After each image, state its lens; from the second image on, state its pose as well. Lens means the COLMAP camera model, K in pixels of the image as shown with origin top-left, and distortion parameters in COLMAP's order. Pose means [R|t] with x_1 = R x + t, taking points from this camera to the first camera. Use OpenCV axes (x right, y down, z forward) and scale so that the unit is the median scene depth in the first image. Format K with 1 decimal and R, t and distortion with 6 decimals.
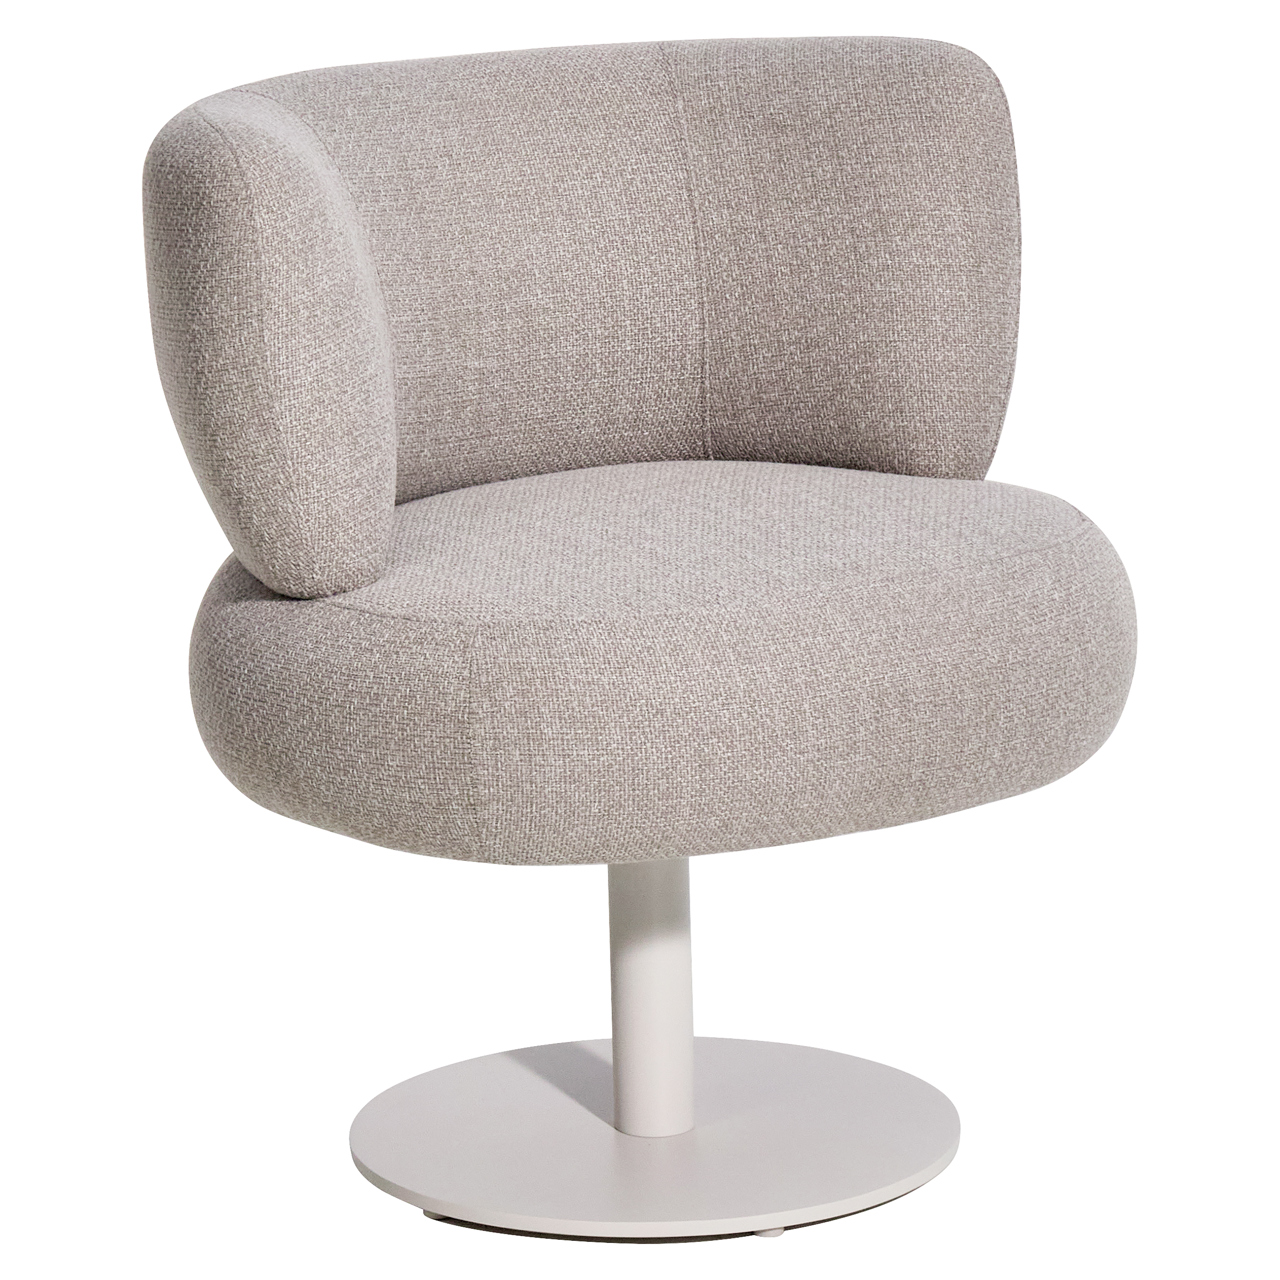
lens RADIAL K [[3290.1, 0, 640.0], [0, 3290.1, 640.0], [0, 0, 1]] dist [-0.075048, -0.535200]
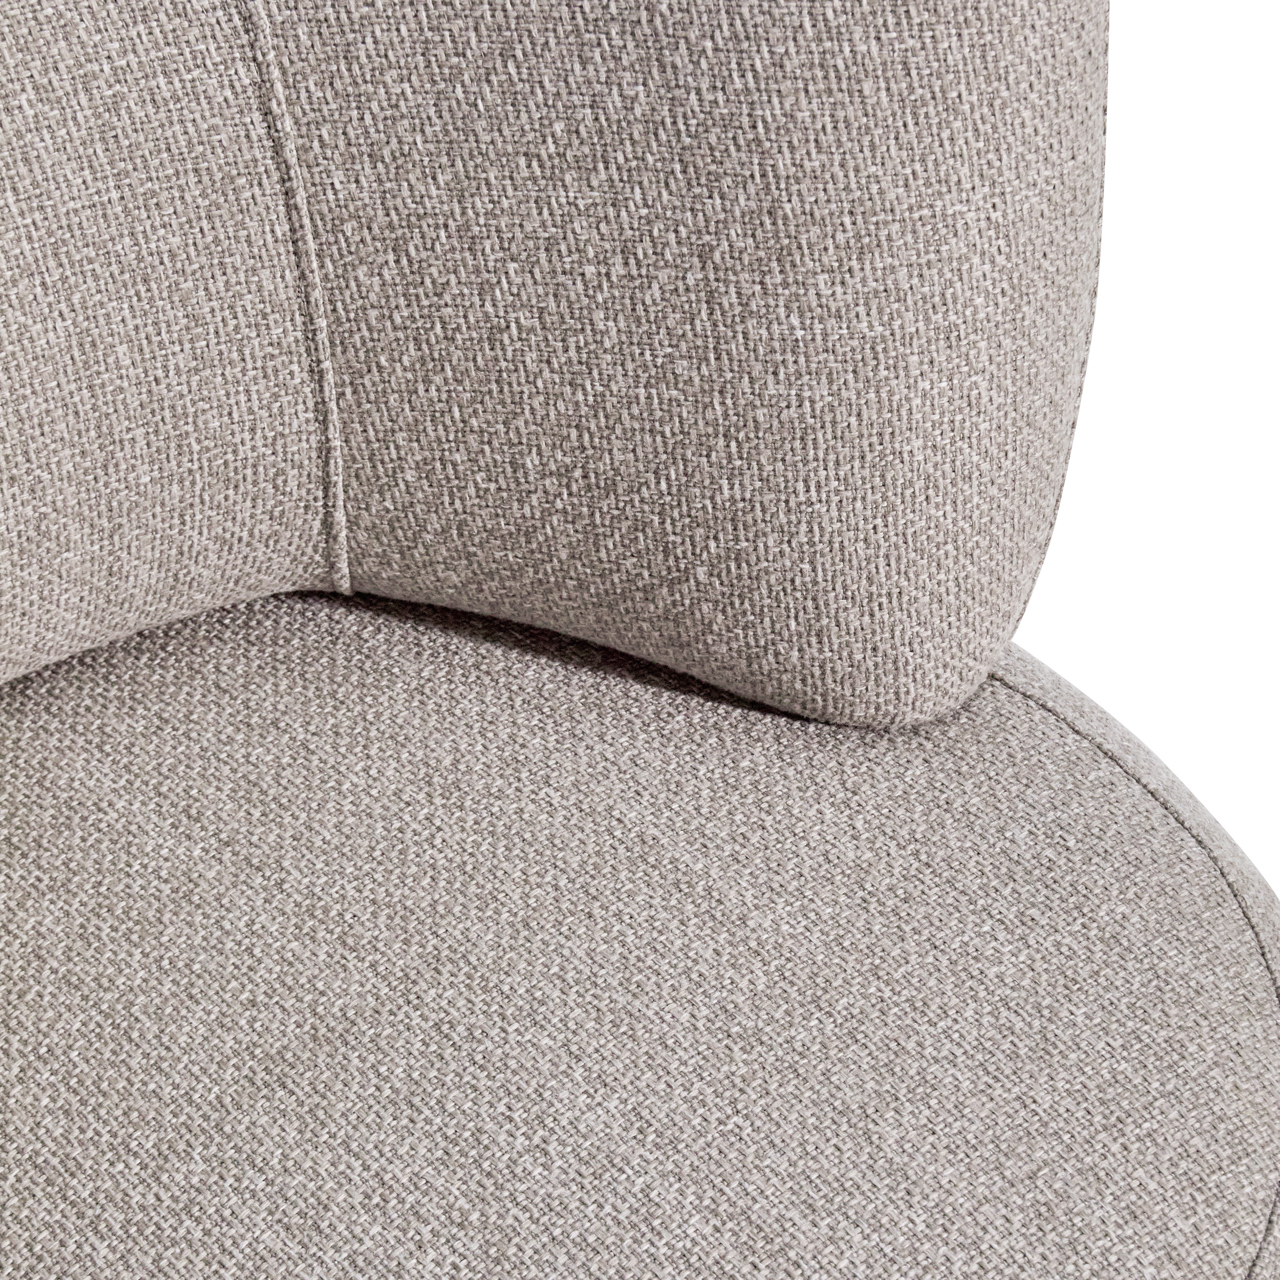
lens RADIAL K [[3290.1, 0, 640.0], [0, 3290.1, 640.0], [0, 0, 1]] dist [-0.075048, -0.535200]
pose [[0.989734, -0.081684, 0.117278, 0.008017], [0.020802, 0.894175, 0.447235, -0.254065], [-0.141399, -0.440204, 0.886694, 0.629289]]
